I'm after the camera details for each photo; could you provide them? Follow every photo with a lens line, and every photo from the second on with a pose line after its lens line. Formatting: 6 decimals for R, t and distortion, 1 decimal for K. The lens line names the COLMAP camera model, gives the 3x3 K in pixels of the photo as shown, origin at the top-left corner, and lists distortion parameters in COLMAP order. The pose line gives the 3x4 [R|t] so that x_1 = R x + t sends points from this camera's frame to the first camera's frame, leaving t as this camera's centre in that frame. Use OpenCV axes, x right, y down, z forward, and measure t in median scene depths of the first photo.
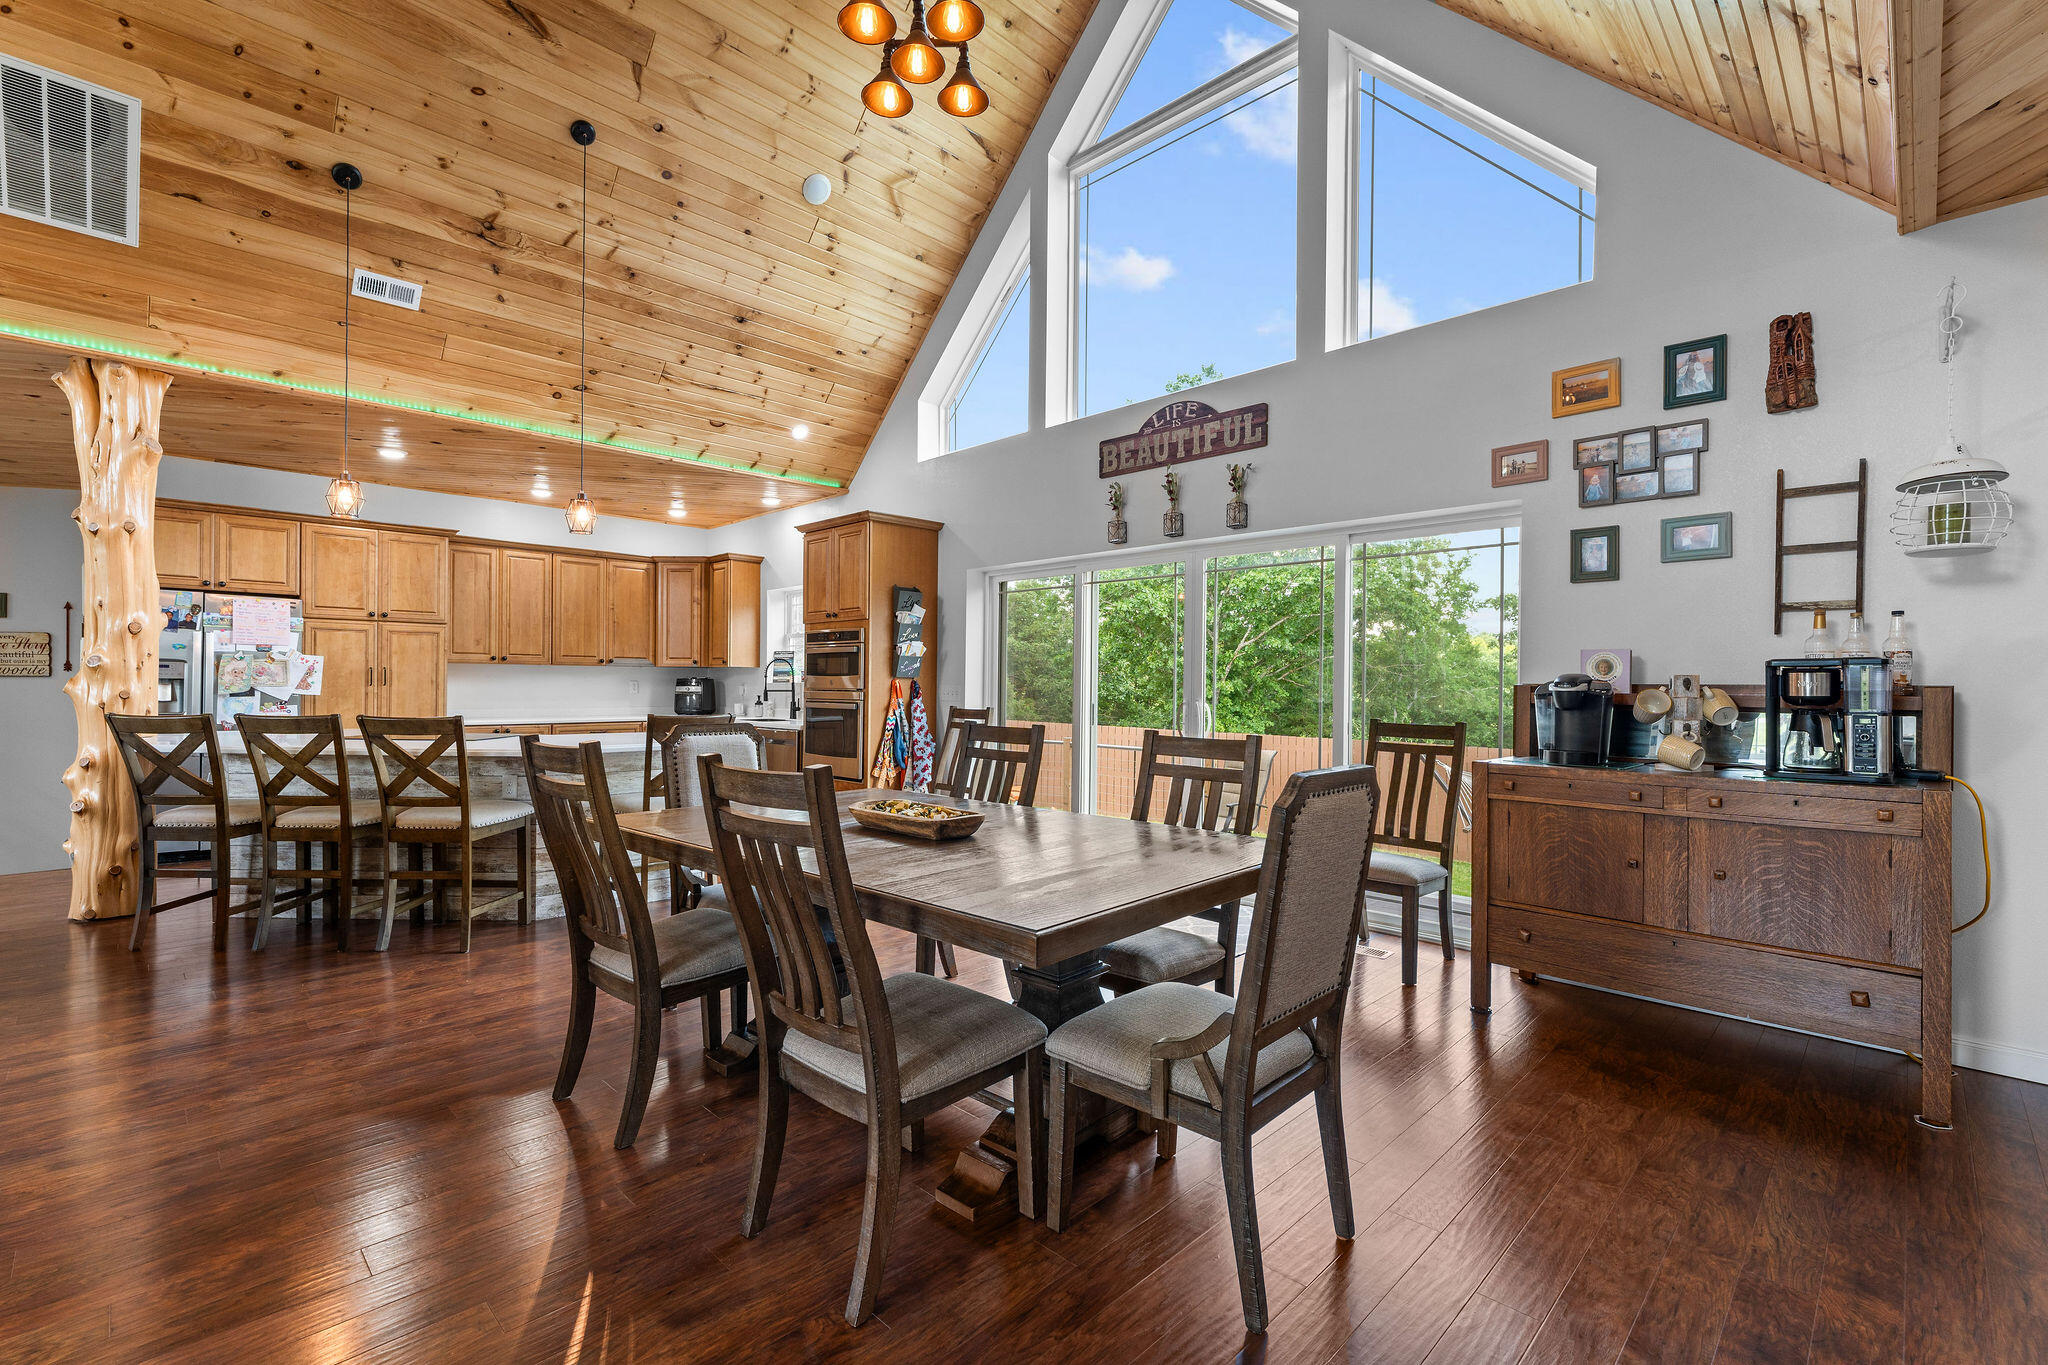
lens RADIAL K [[911.7, 0, 1020.3], [0, 911.7, 682.4], [0, 0, 1]] dist [-0.000632, 0.002105]
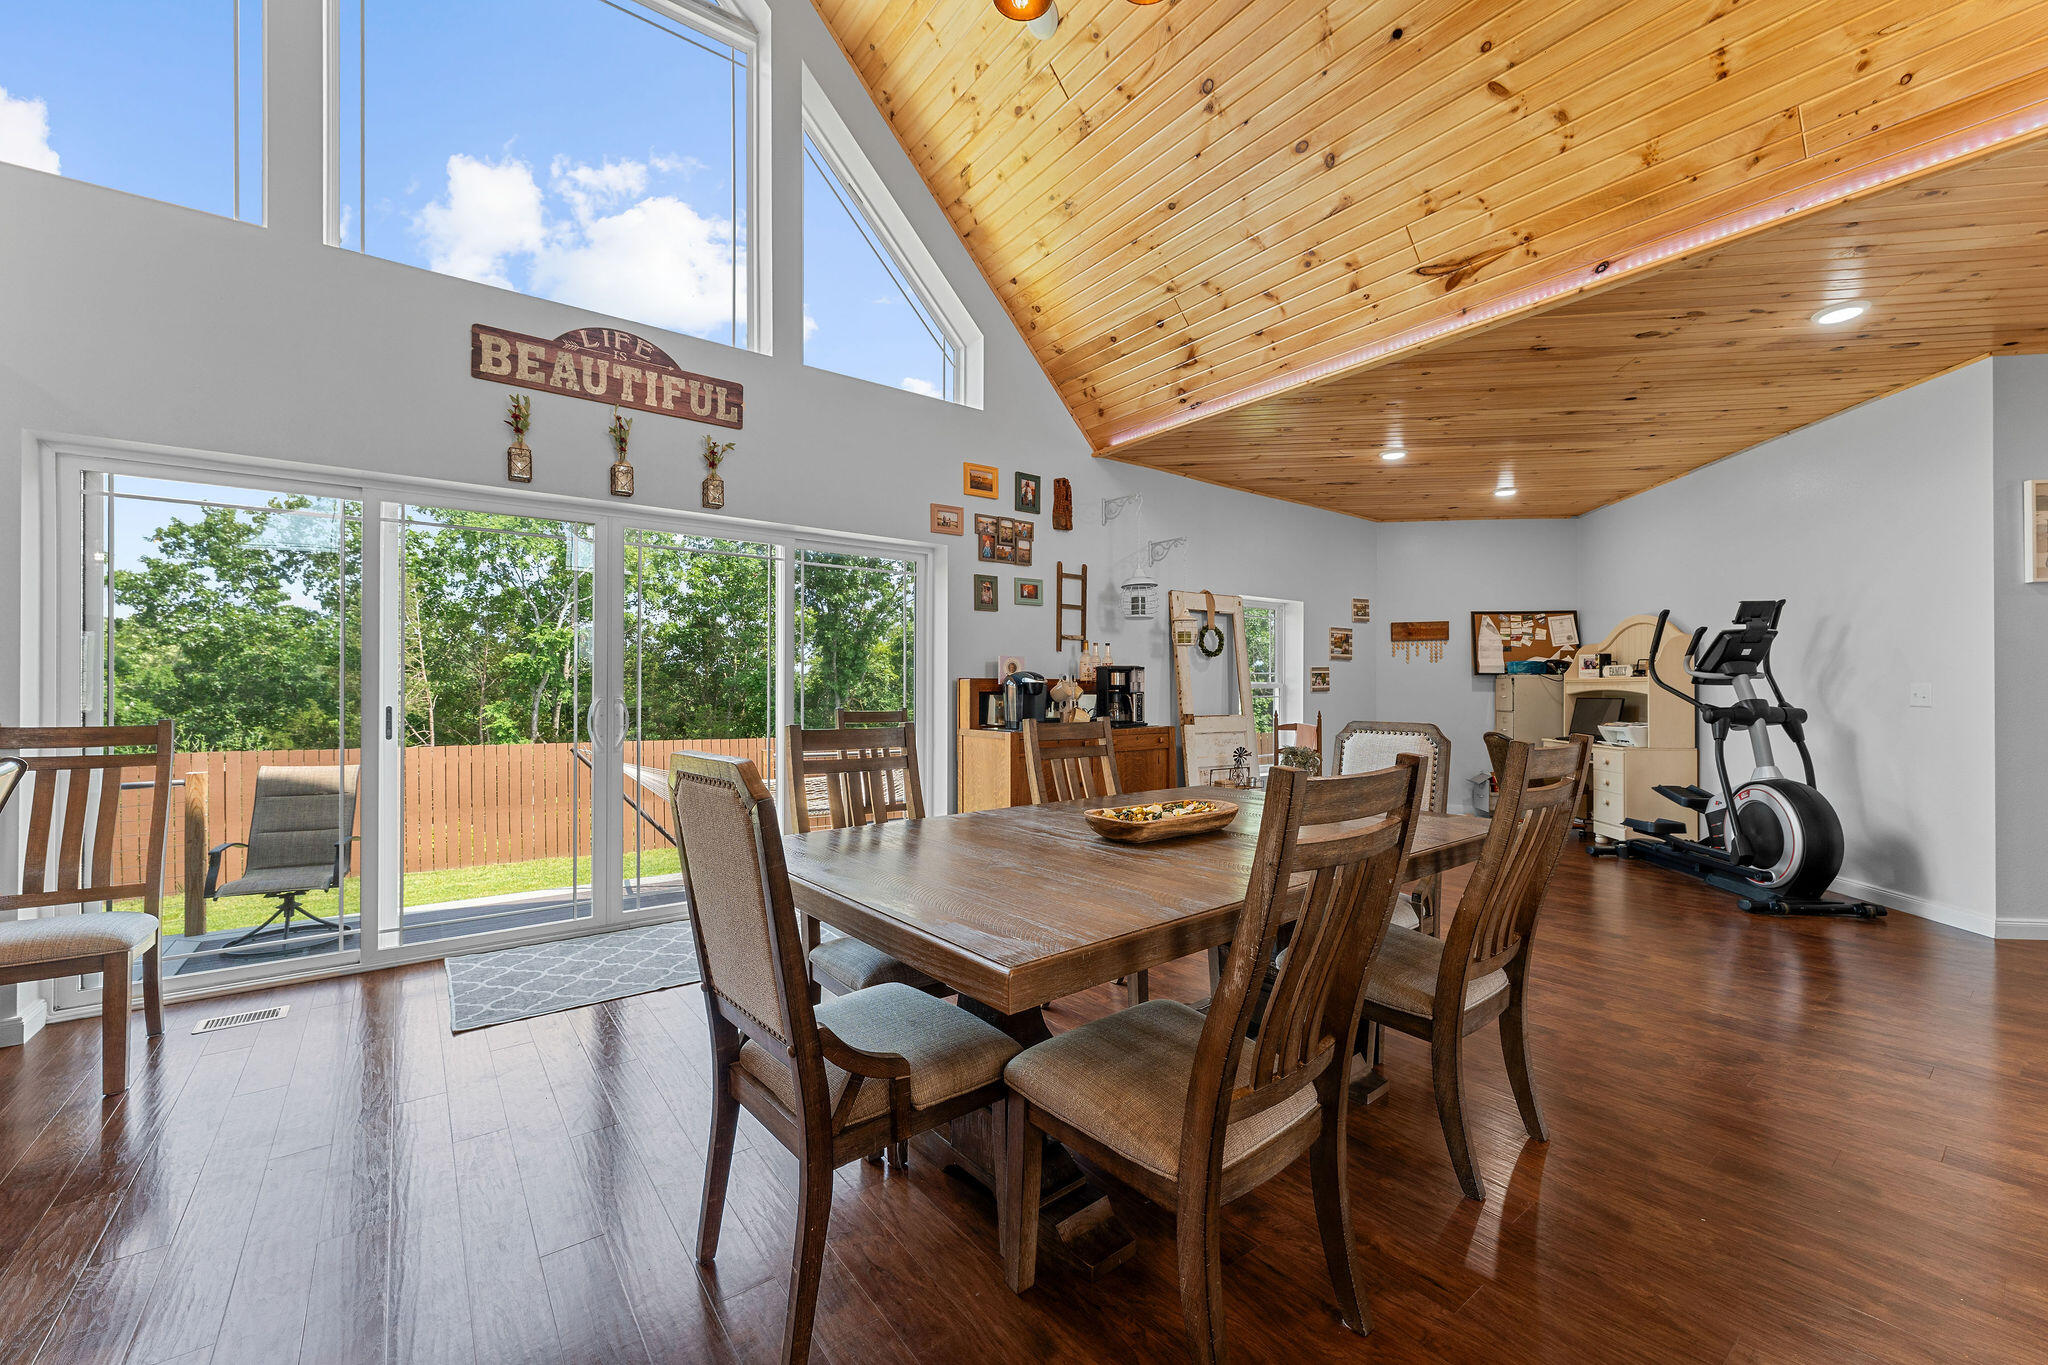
lens RADIAL K [[812.4, 0, 1019.7], [0, 812.4, 691.0], [0, 0, 1]] dist [0.001550, -0.000083]
pose [[0.130876, -0.011559, 0.991331, -0.426922], [-0.003708, 0.999919, 0.012149, 0.003808], [-0.991392, -0.005266, 0.130823, 0.464981]]
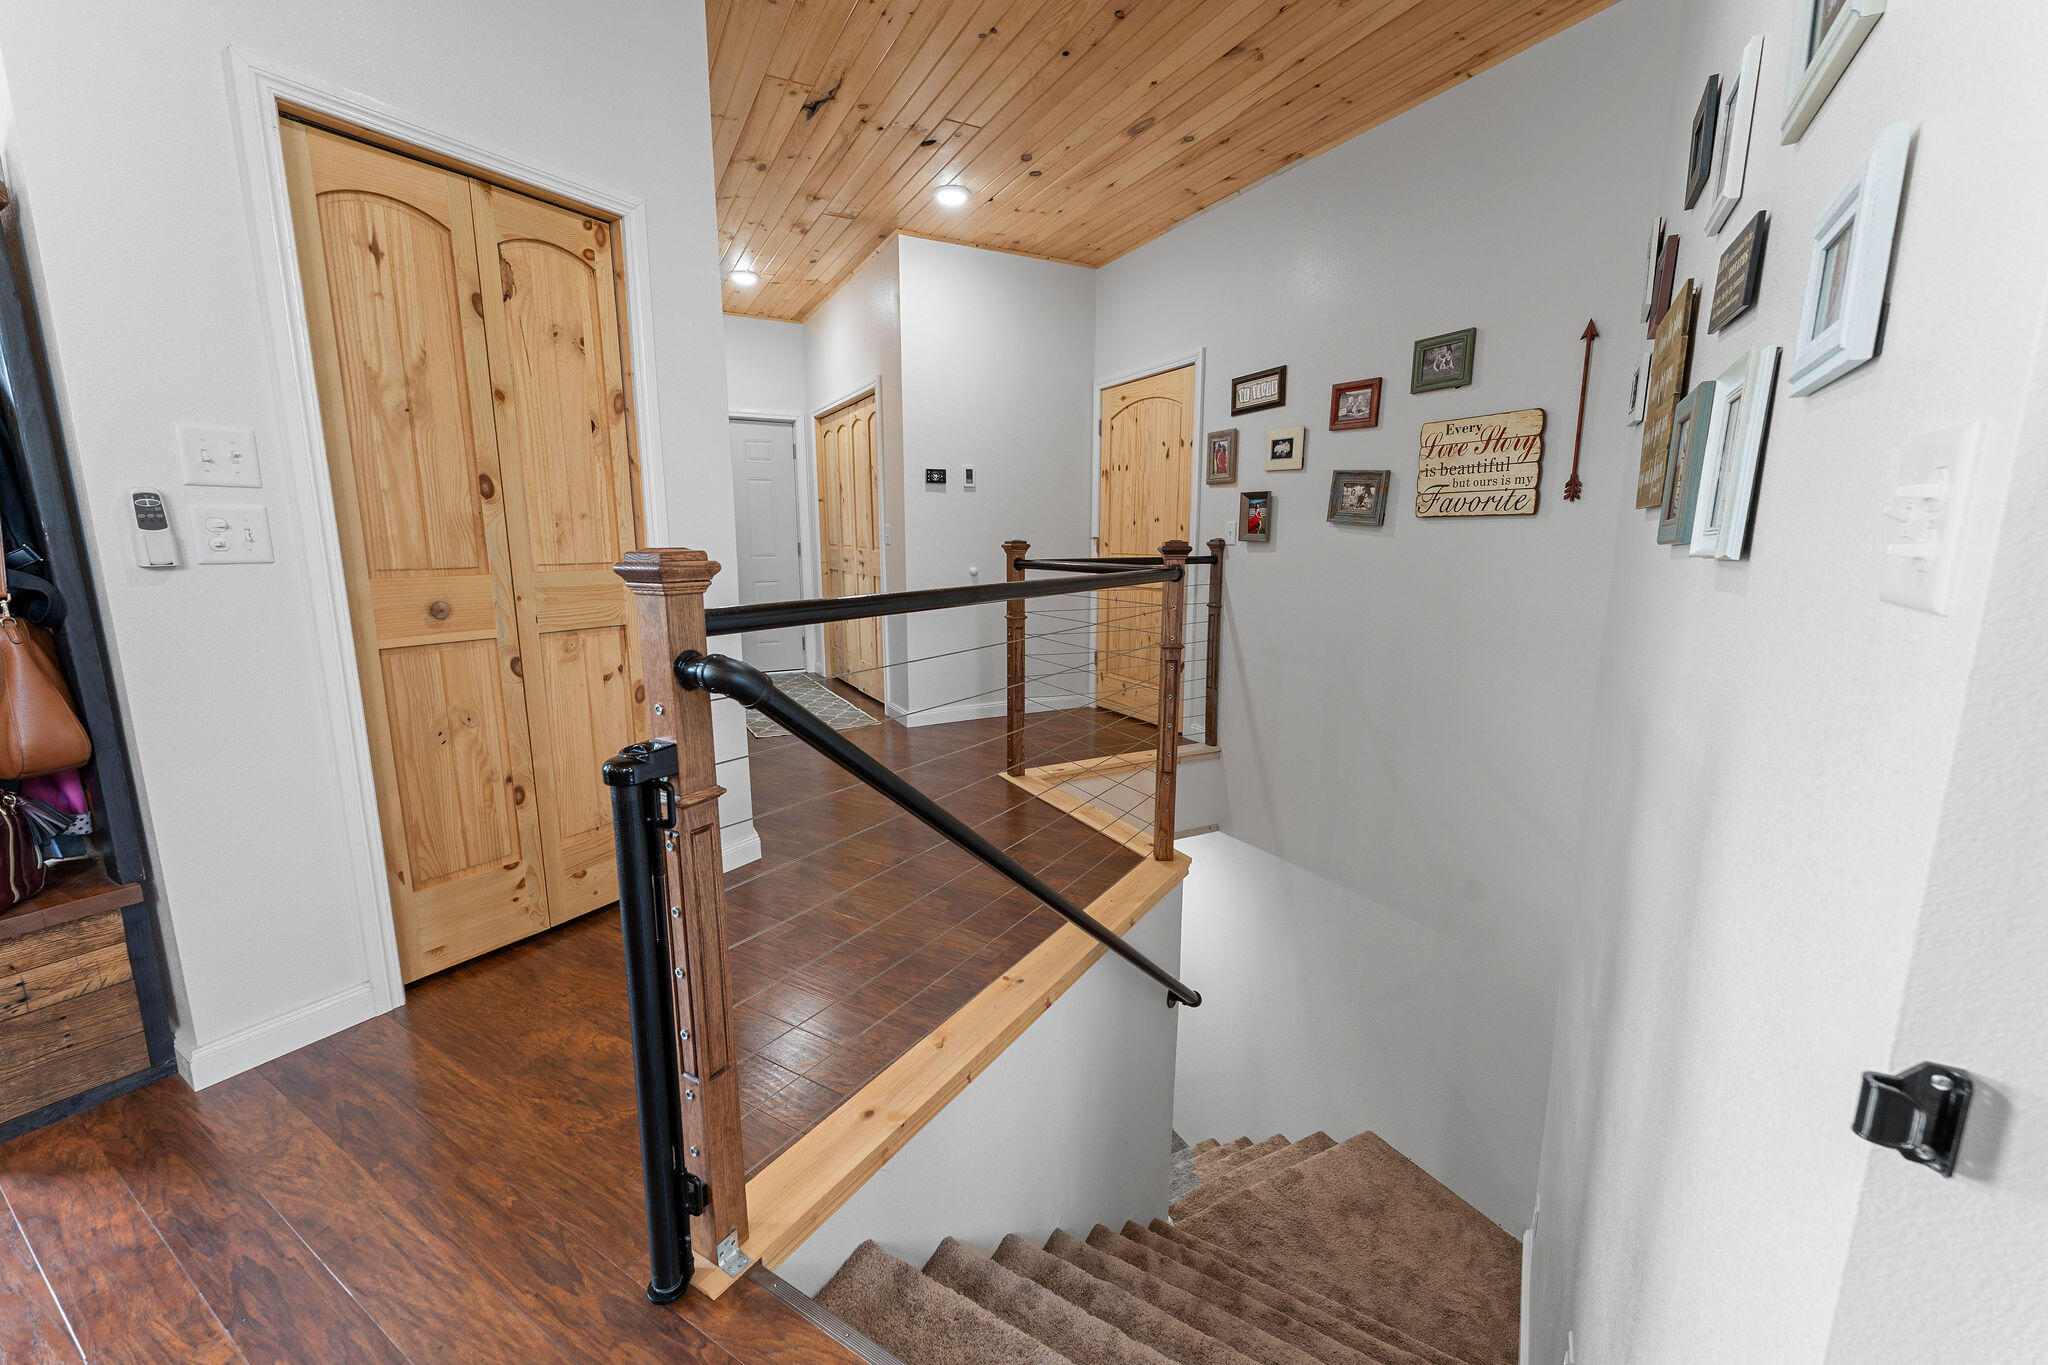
lens RADIAL K [[812.4, 0, 1034.7], [0, 812.4, 679.2], [0, 0, 1]] dist [0.001550, -0.000083]
pose [[0.246896, 0.163617, -0.955129, -0.913316], [-0.000870, 0.985680, 0.168626, 0.006721], [0.969041, -0.040802, 0.243503, 0.831638]]
